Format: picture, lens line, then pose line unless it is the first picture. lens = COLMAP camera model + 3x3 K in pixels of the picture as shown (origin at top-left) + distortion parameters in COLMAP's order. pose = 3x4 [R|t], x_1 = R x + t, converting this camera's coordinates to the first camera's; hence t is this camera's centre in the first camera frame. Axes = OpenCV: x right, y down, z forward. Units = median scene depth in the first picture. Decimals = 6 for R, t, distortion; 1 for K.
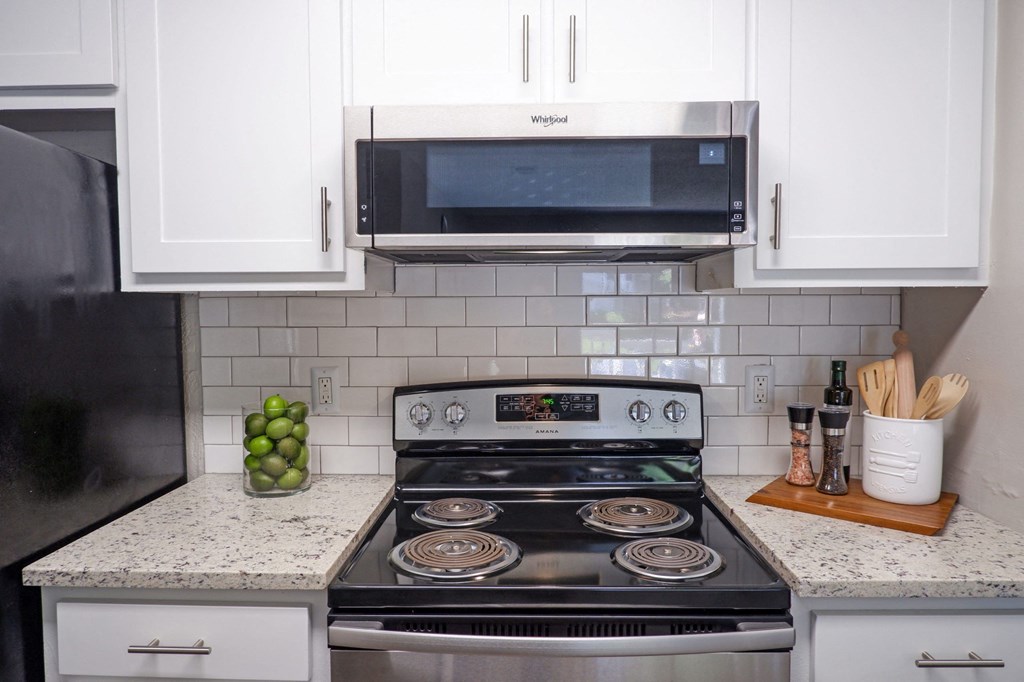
lens RADIAL K [[669.3, 0, 514.9], [0, 669.3, 342.3], [0, 0, 1]] dist [-0.023904, -0.005133]
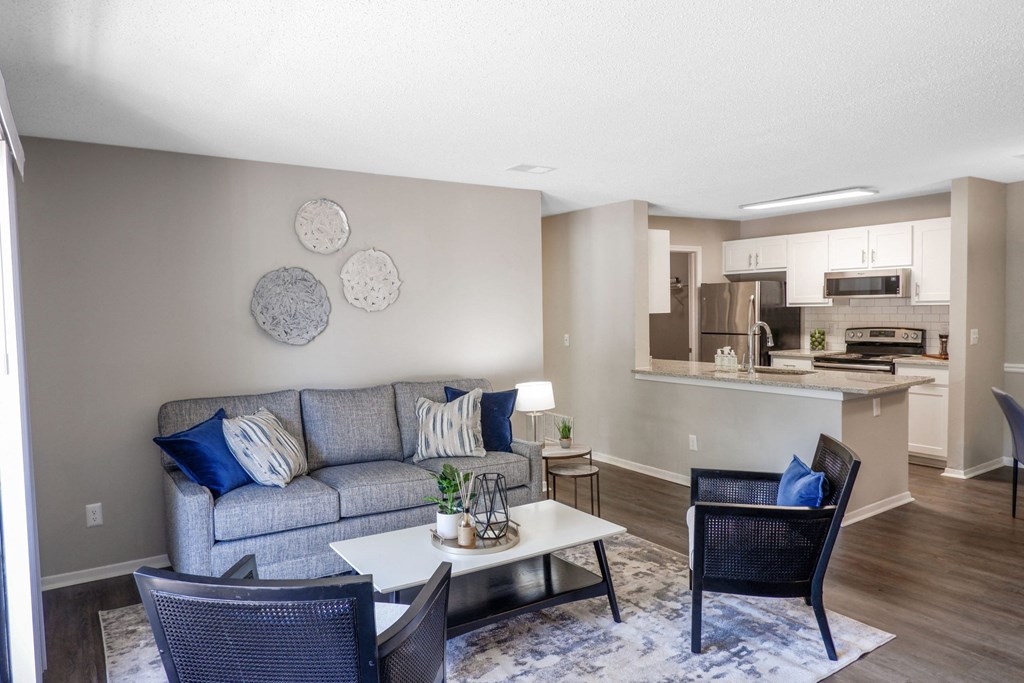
lens RADIAL K [[669.3, 0, 506.7], [0, 669.3, 341.2], [0, 0, 1]] dist [-0.023904, -0.005133]
pose [[0.565983, 0.032784, -0.823765, 2.235837], [-0.026434, 0.999417, 0.021612, 0.124117], [0.823993, 0.009543, 0.566520, -3.393885]]
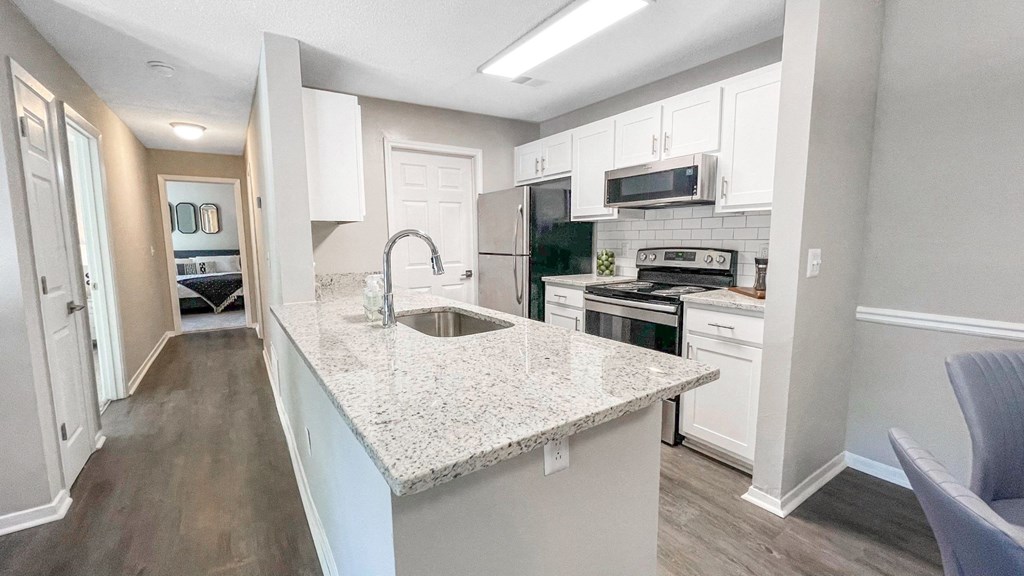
lens RADIAL K [[409.6, 0, 511.3], [0, 409.6, 289.5], [0, 0, 1]] dist [-0.012425, 0.000442]
pose [[0.578785, 0.098920, -0.809458, 1.186027], [-0.037899, 0.994806, 0.094472, 0.109416], [0.814599, -0.024001, 0.579528, -0.714762]]
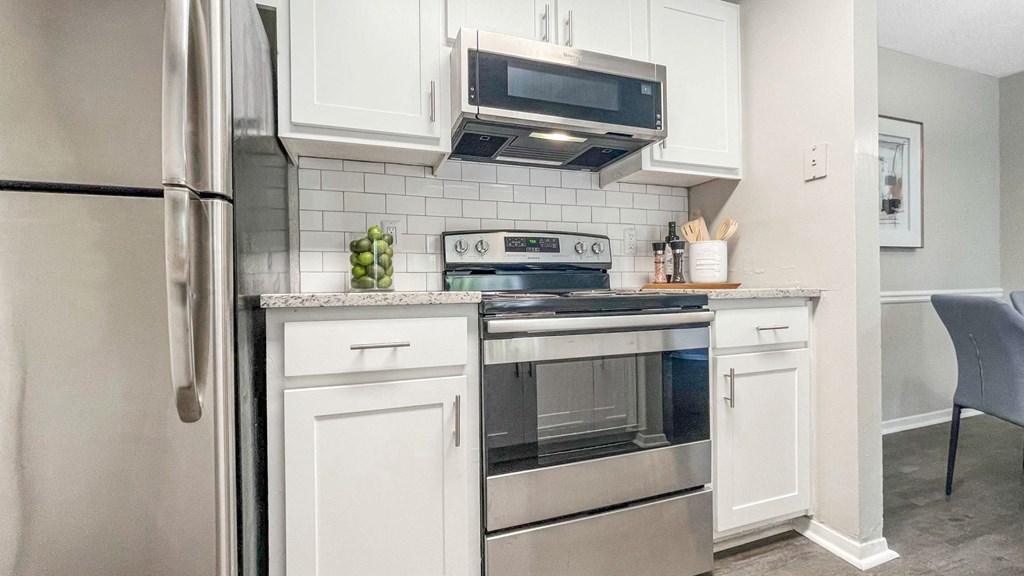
lens RADIAL K [[409.6, 0, 512.1], [0, 409.6, 289.0], [0, 0, 1]] dist [-0.012425, 0.000442]
pose [[0.937448, -0.013850, 0.347850, -0.401432], [0.030625, 0.998615, -0.042772, 0.276132], [-0.346776, 0.050749, 0.936574, 0.035311]]
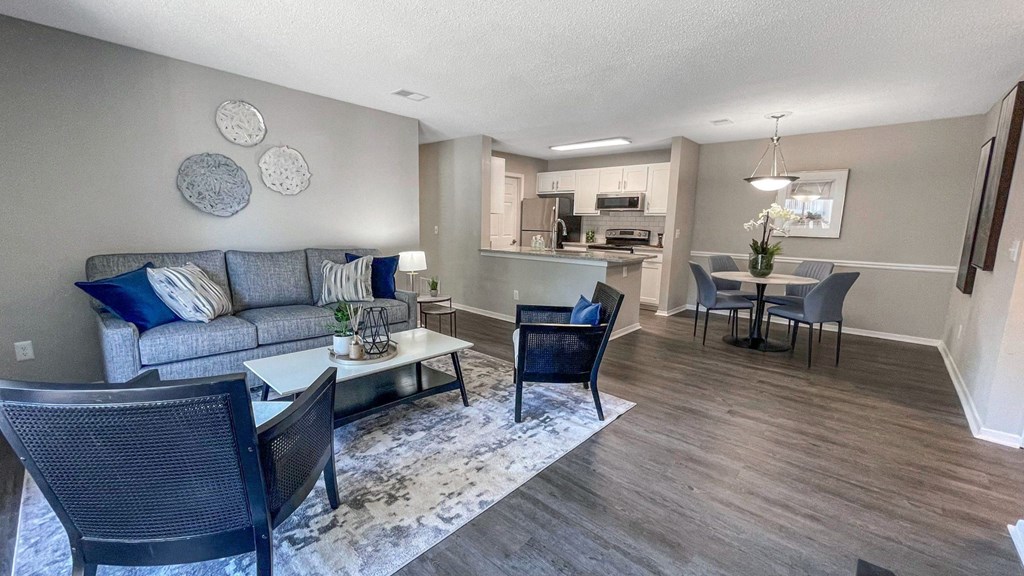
lens RADIAL K [[409.6, 0, 507.0], [0, 409.6, 291.9], [0, 0, 1]] dist [-0.012425, 0.000442]
pose [[0.753345, 0.125097, -0.645617, 2.038552], [-0.059271, 0.990661, 0.122792, 0.271969], [0.654949, -0.054239, 0.753724, -3.191036]]
